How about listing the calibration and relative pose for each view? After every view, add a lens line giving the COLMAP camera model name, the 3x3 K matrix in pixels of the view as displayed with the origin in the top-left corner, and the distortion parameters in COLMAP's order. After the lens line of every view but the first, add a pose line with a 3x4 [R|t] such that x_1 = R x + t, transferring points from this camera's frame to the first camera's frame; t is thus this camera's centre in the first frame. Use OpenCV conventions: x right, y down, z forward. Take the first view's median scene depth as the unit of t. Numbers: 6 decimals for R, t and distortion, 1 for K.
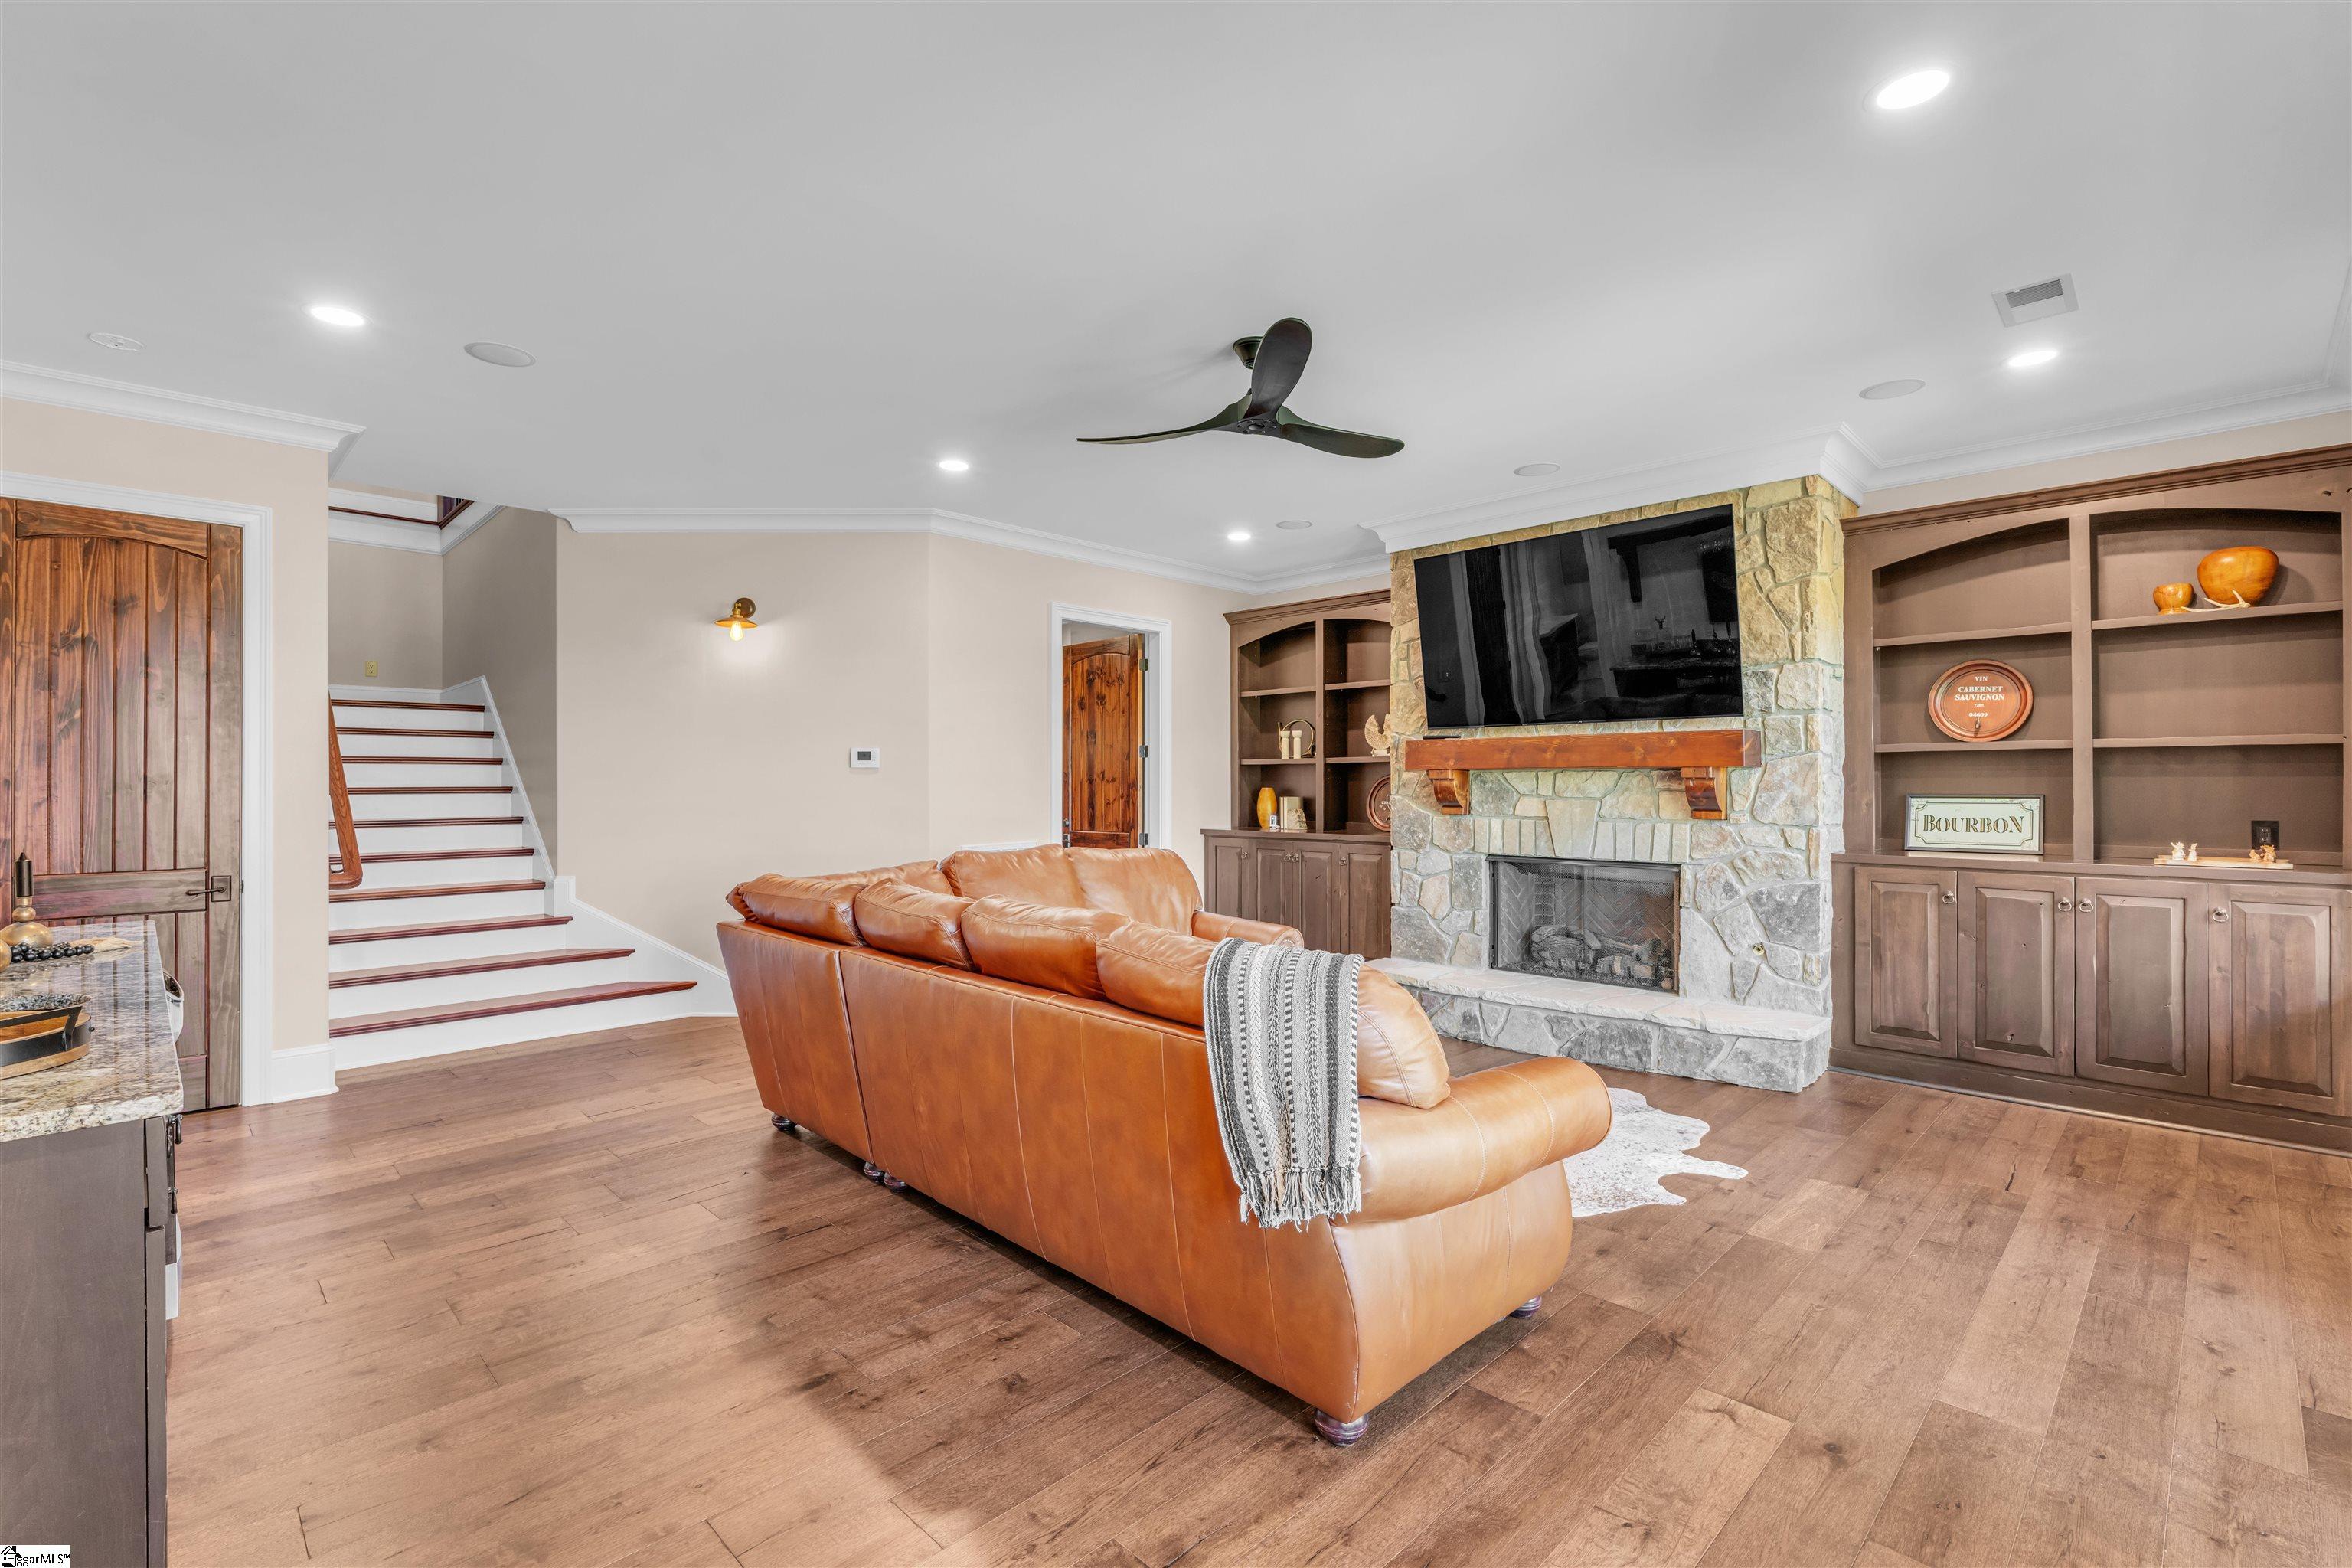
lens RADIAL K [[1033.9, 0, 1176.0], [0, 1033.9, 784.0], [0, 0, 1]] dist [-0.000023, -0.000030]
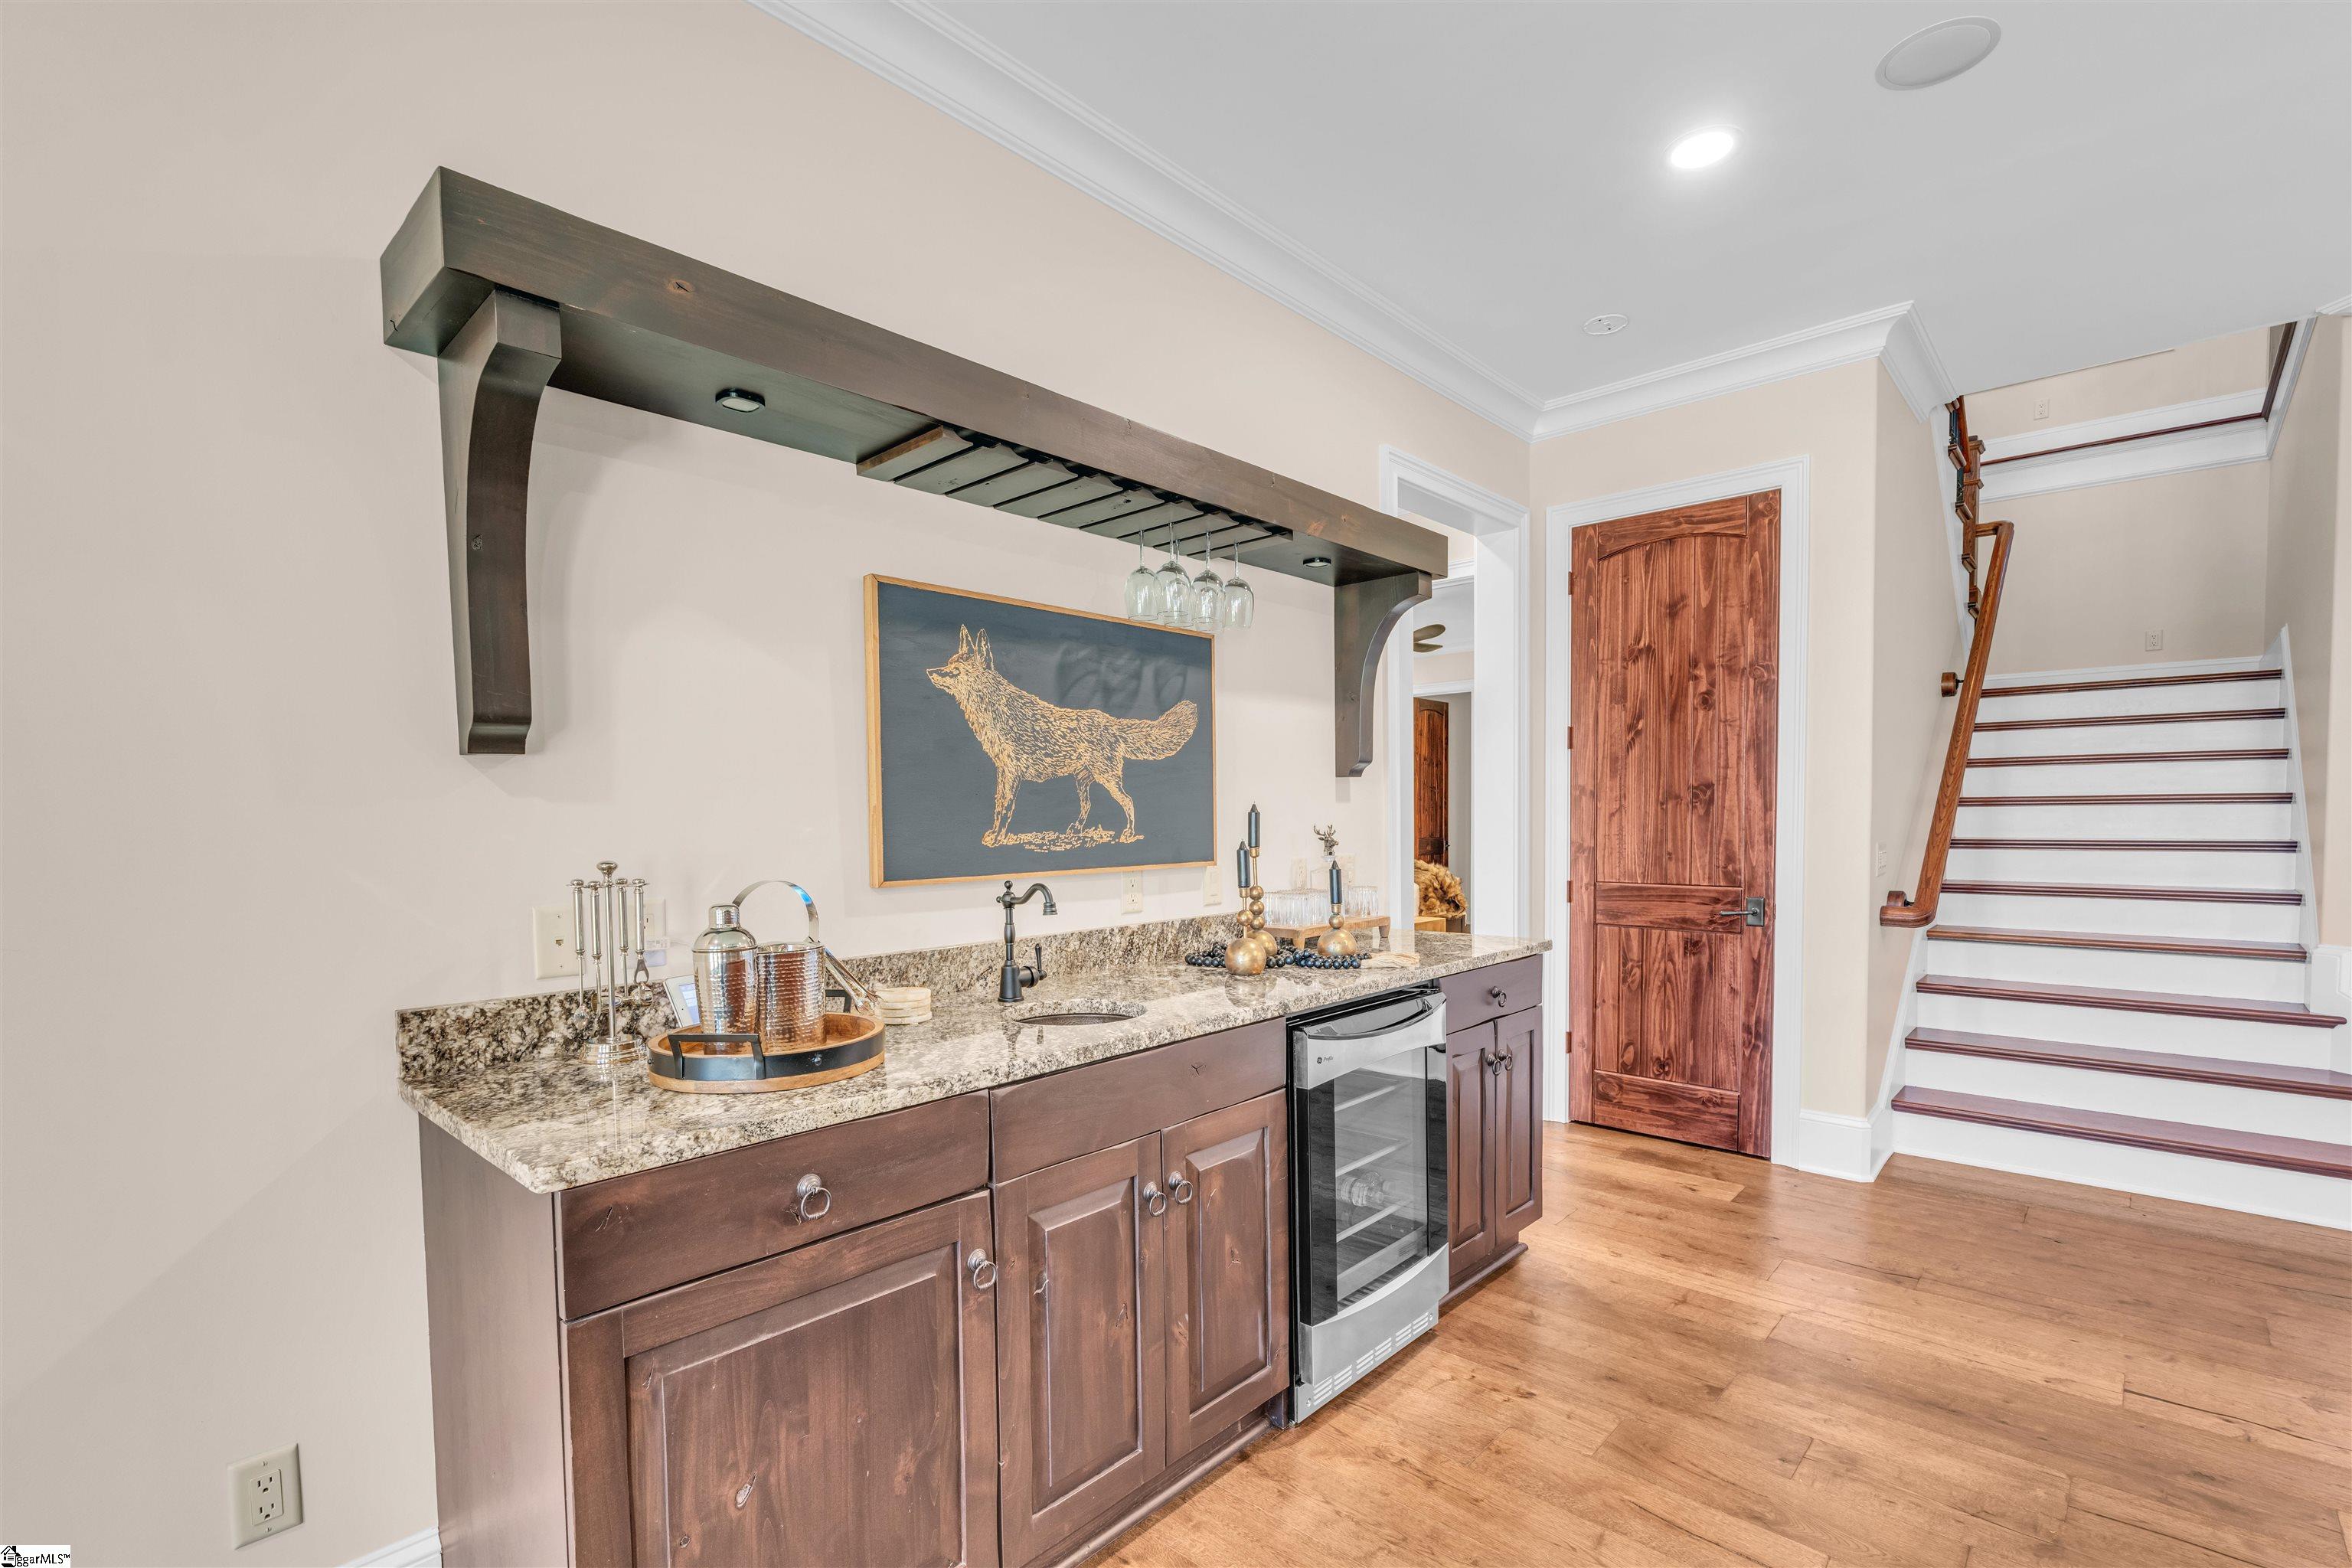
lens RADIAL K [[1071.7, 0, 1178.6], [0, 1071.7, 859.0], [0, 0, 1]] dist [0.000461, 0.000320]
pose [[0.049344, 0.050371, -0.997511, -0.037198], [0.009650, 0.998657, 0.050906, 0.005164], [0.998735, -0.012138, 0.048791, 0.474483]]
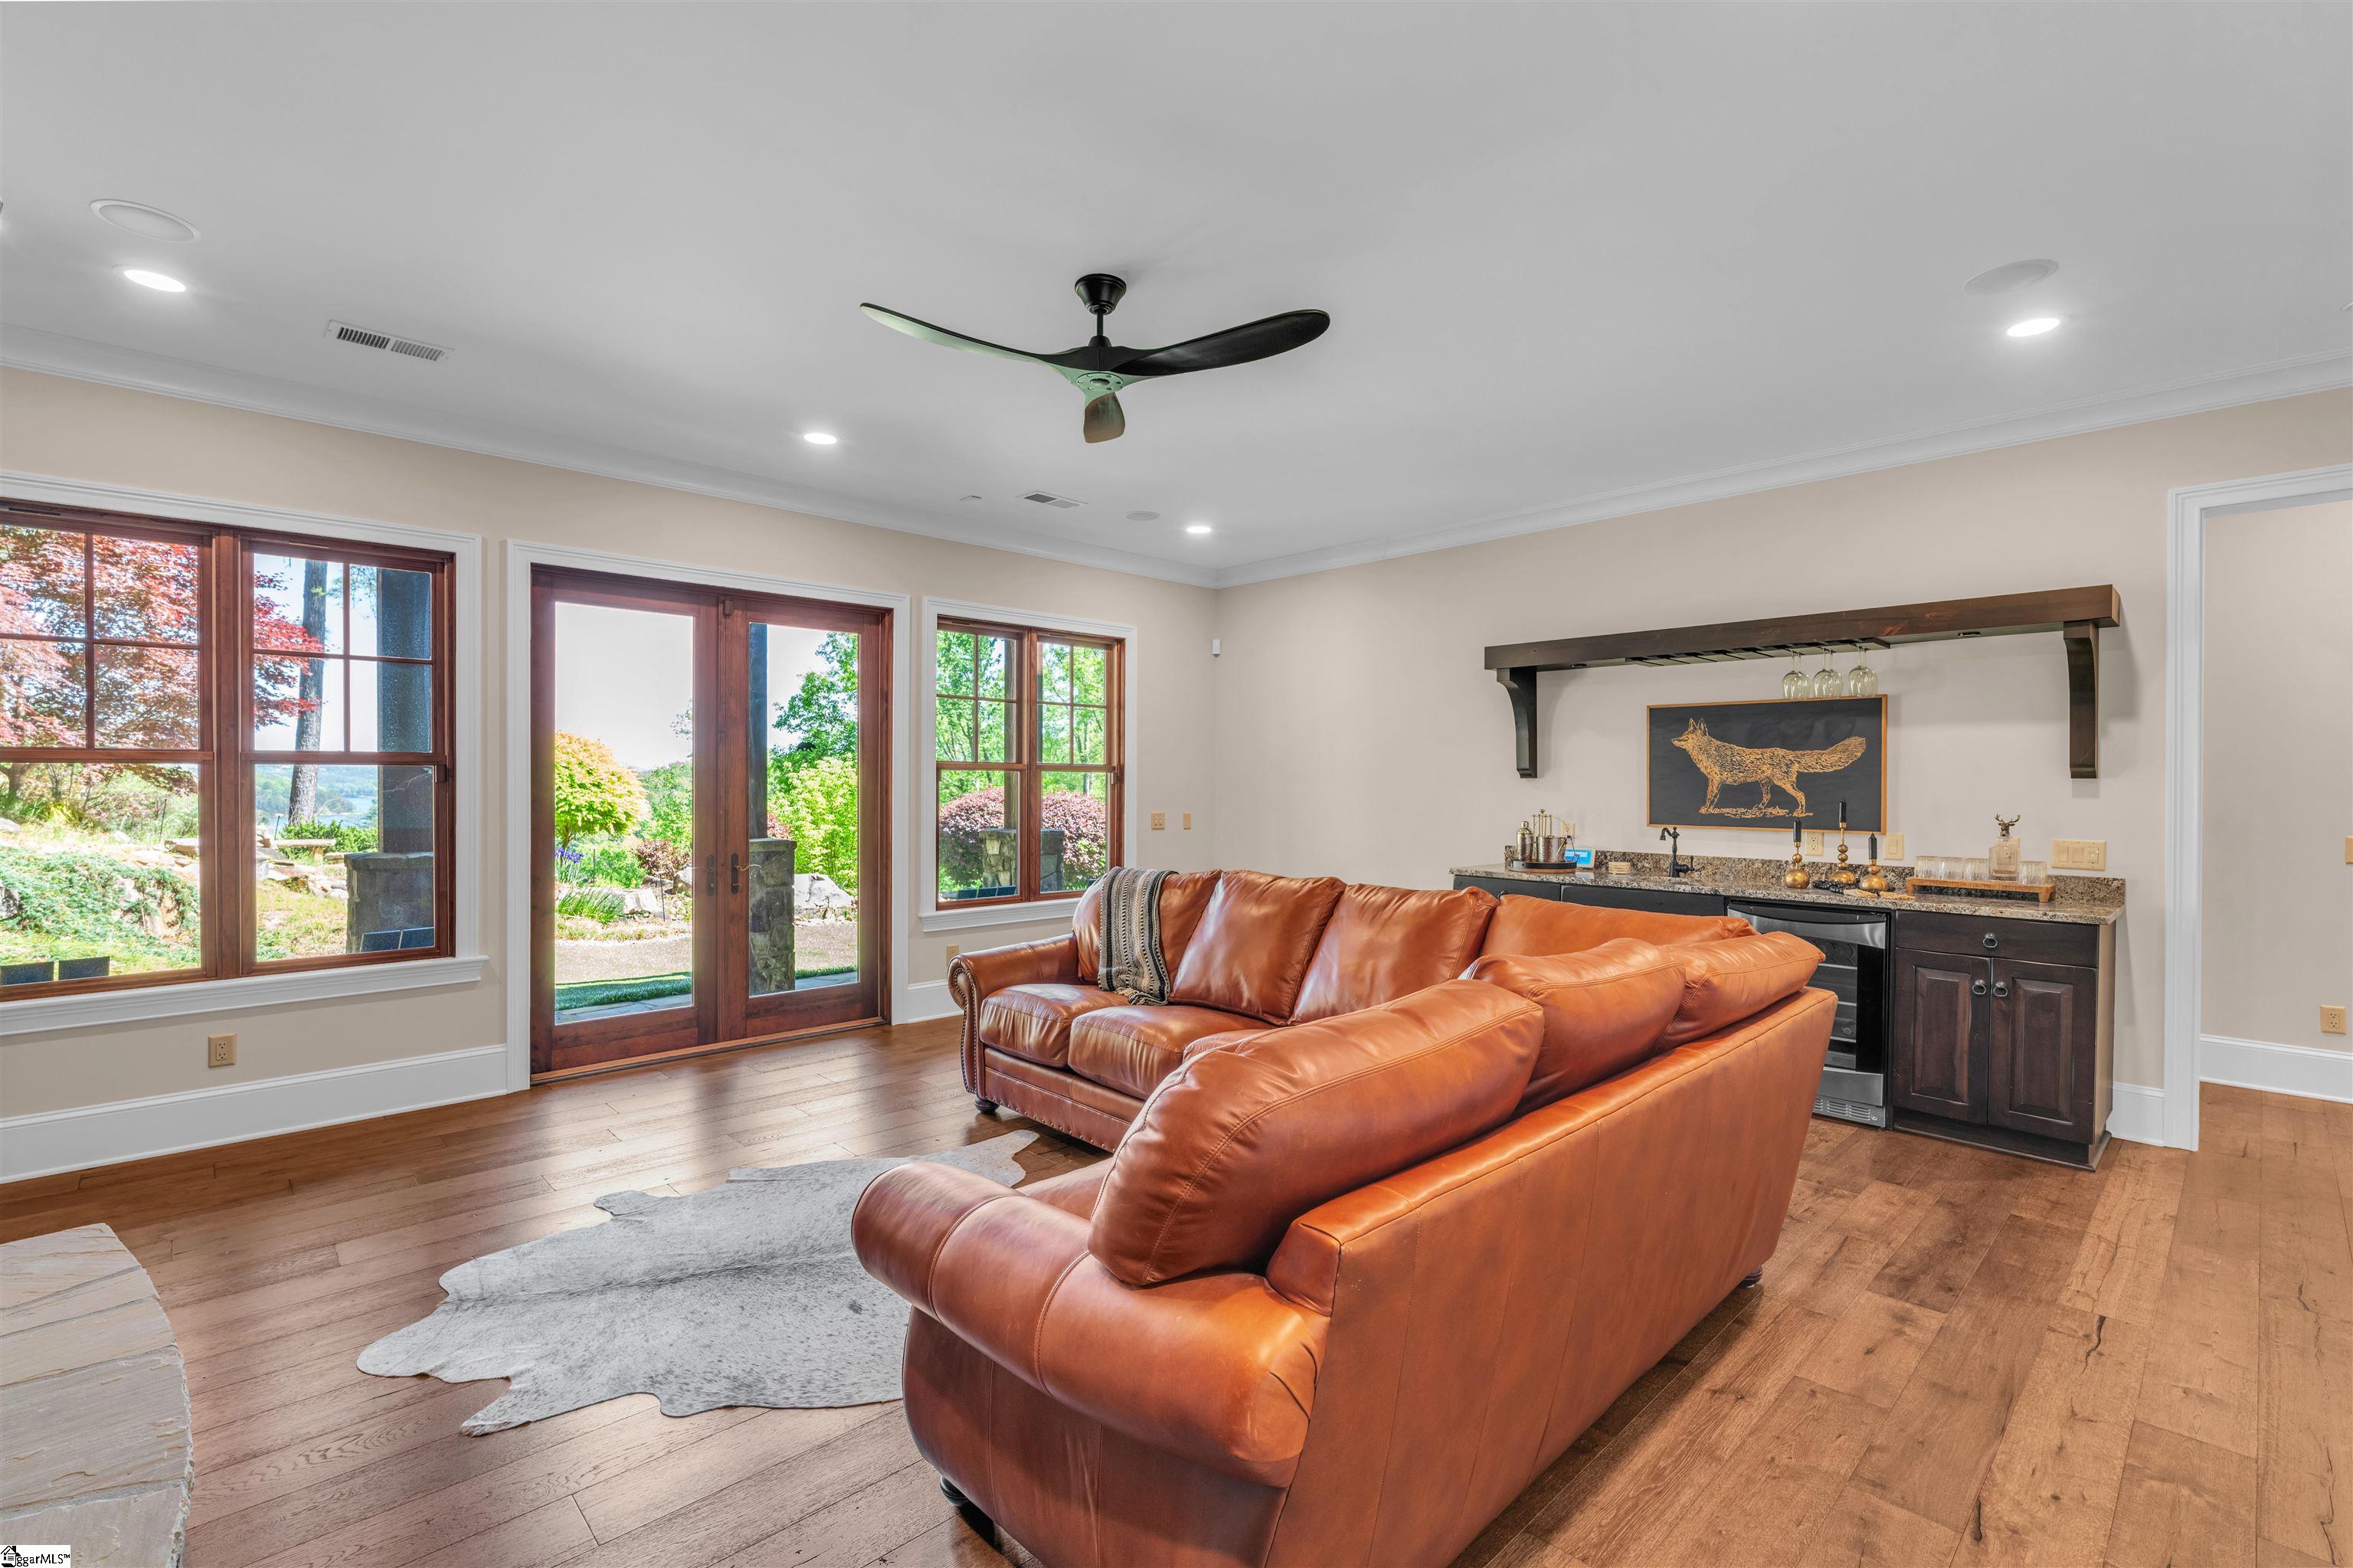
lens RADIAL K [[1034.4, 0, 1176.5], [0, 1034.4, 784.0], [0, 0, 1]] dist [-0.000023, -0.000030]
pose [[-0.999798, 0.000427, 0.020087, -0.000799], [0.000501, 0.999993, 0.003678, -0.014068], [-0.020086, 0.003687, -0.999791, 1.684391]]
